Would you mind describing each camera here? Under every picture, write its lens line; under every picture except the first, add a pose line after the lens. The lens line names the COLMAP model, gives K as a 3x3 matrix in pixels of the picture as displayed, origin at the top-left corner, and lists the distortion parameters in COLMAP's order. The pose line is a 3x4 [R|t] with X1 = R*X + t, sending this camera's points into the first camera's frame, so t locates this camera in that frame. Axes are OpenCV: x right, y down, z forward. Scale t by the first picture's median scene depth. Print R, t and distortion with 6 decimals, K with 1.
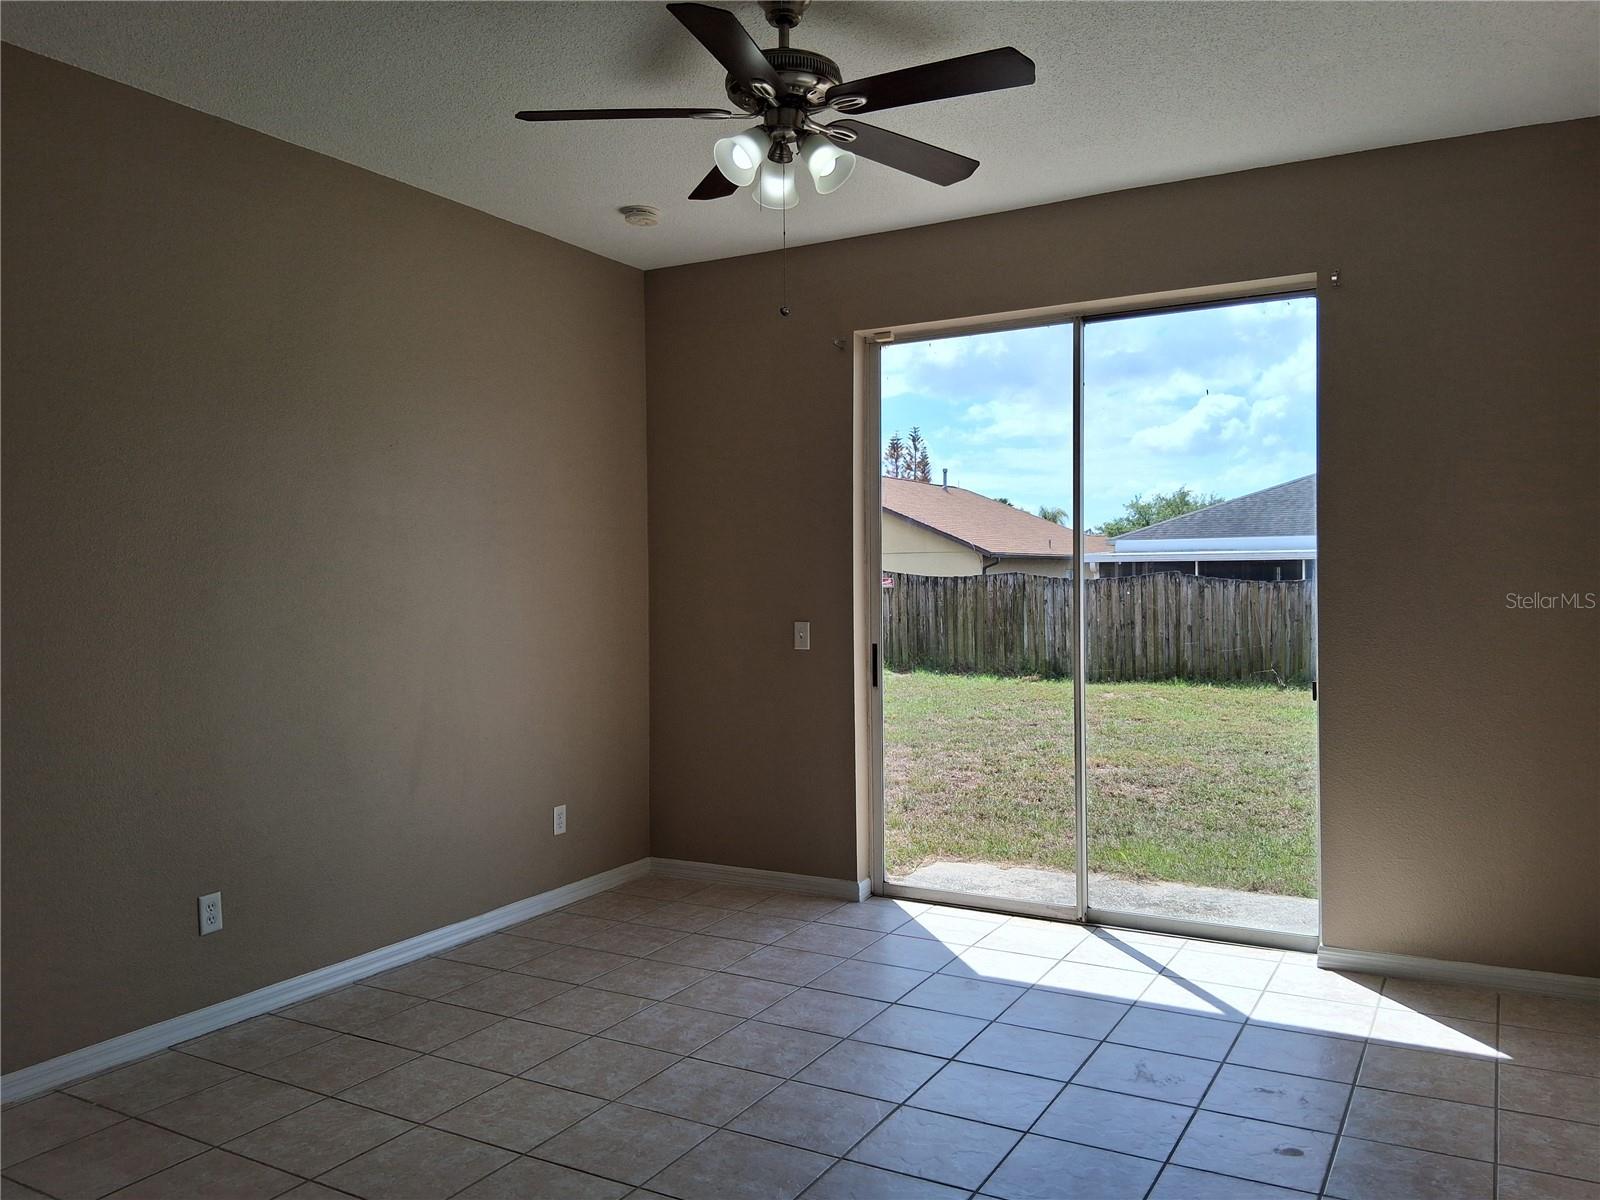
lens RADIAL K [[1204.2, 0, 796.4], [0, 1204.2, 592.3], [0, 0, 1]] dist [0.121723, -0.185696]
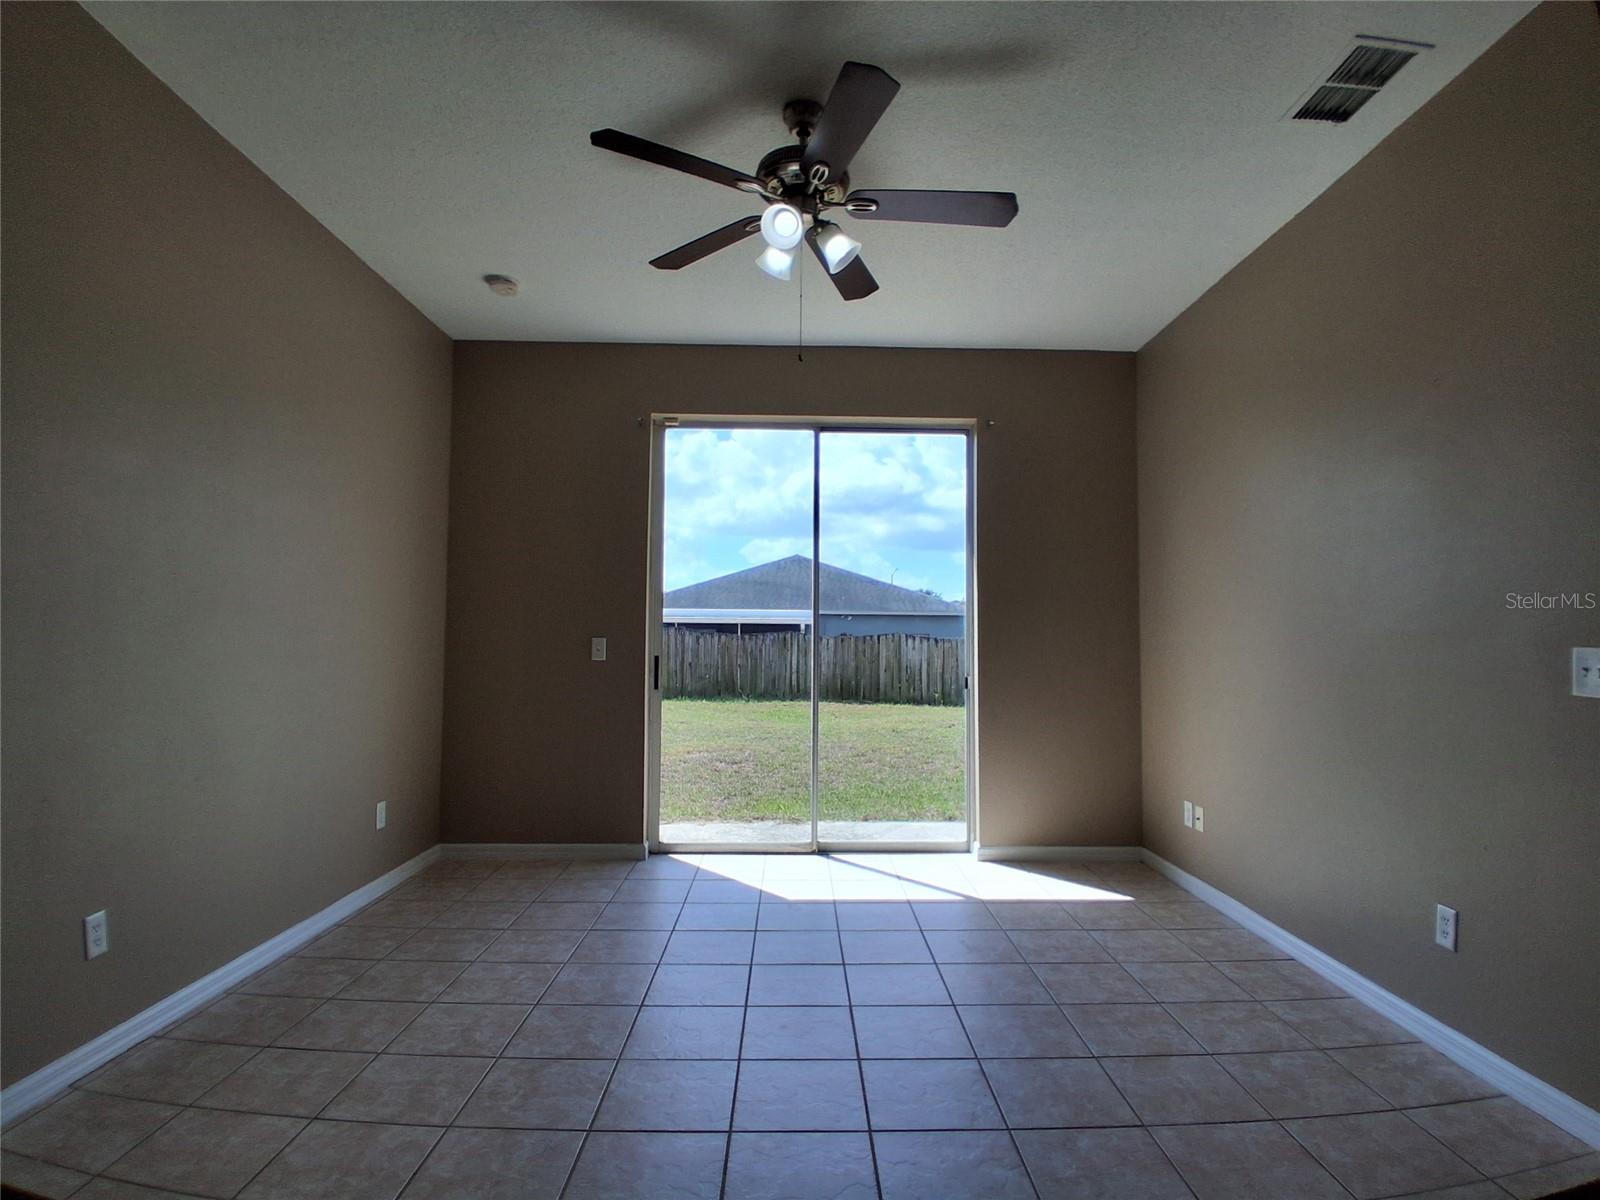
lens RADIAL K [[800.7, 0, 807.8], [0, 800.7, 608.2], [0, 0, 1]] dist [0.006578, -0.047790]
pose [[0.865173, 0.036143, 0.500170, -0.244364], [-0.012452, 0.998640, -0.050625, 0.036149], [-0.501319, 0.037571, 0.864446, 0.197406]]
